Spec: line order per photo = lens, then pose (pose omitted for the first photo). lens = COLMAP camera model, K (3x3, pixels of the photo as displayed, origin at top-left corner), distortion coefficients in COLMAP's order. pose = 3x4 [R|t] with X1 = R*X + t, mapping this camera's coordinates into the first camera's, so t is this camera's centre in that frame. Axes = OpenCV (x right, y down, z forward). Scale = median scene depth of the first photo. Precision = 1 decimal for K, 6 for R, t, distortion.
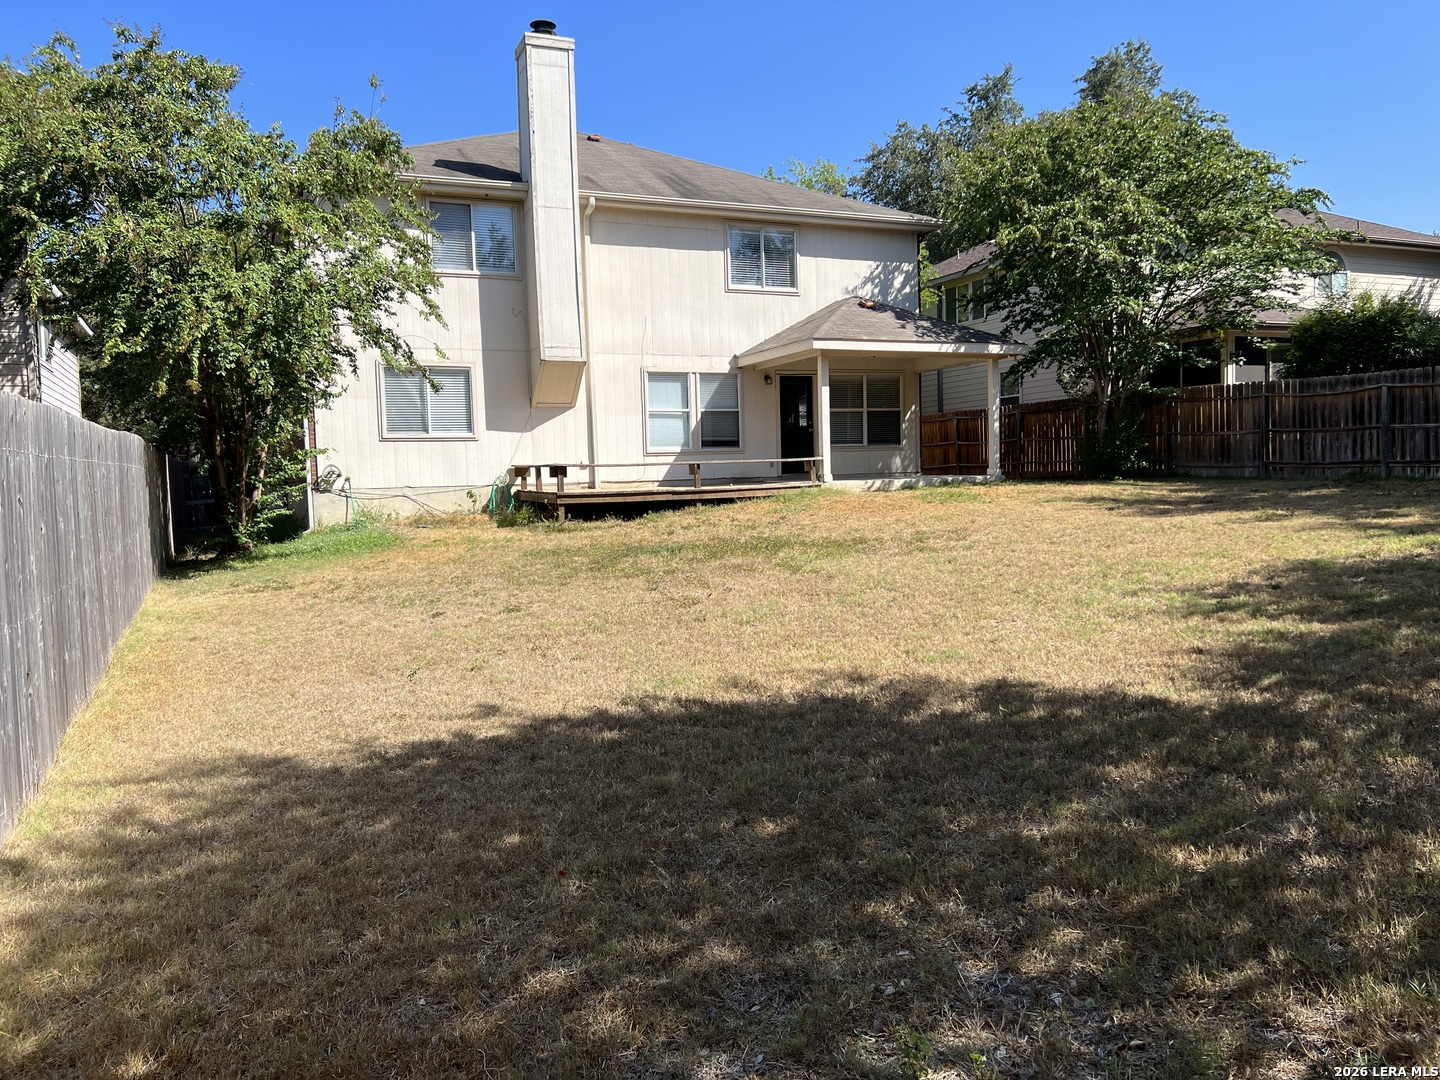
lens RADIAL K [[1093.9, 0, 716.6], [0, 1093.9, 542.3], [0, 0, 1]] dist [0.082921, -0.046792]
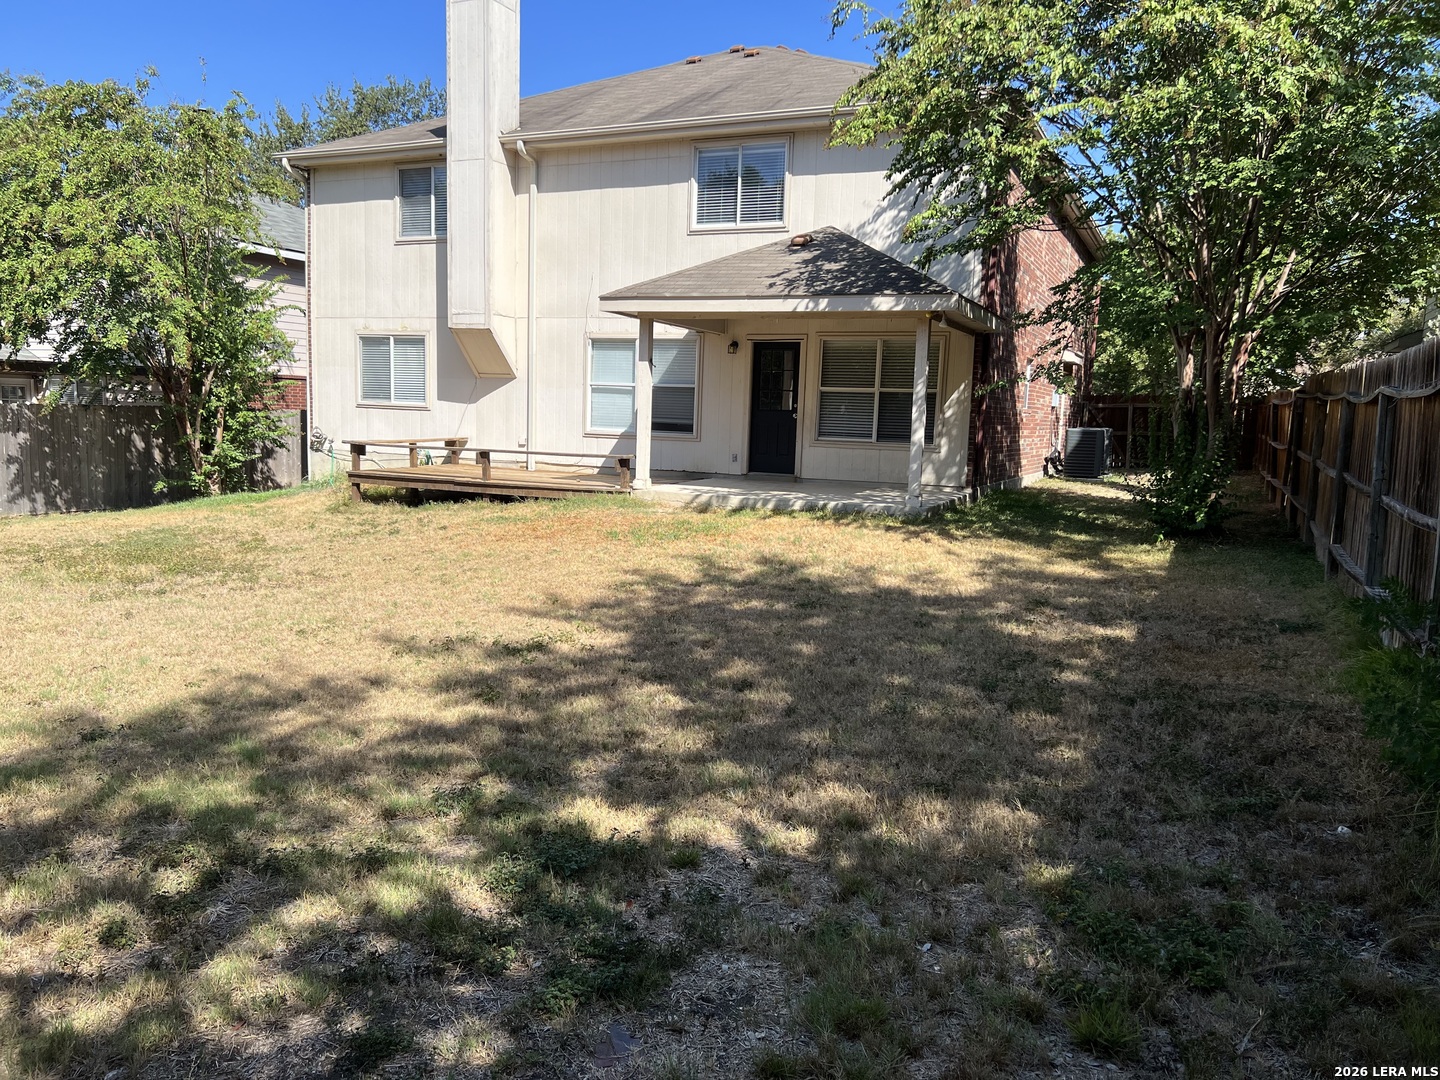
lens RADIAL K [[1093.9, 0, 719.3], [0, 1093.9, 535.7], [0, 0, 1]] dist [0.082921, -0.046792]
pose [[0.649426, 0.135477, -0.748259, 0.662415], [-0.098220, 0.990703, 0.094126, -0.093429], [0.754055, 0.012366, 0.656695, 0.514633]]
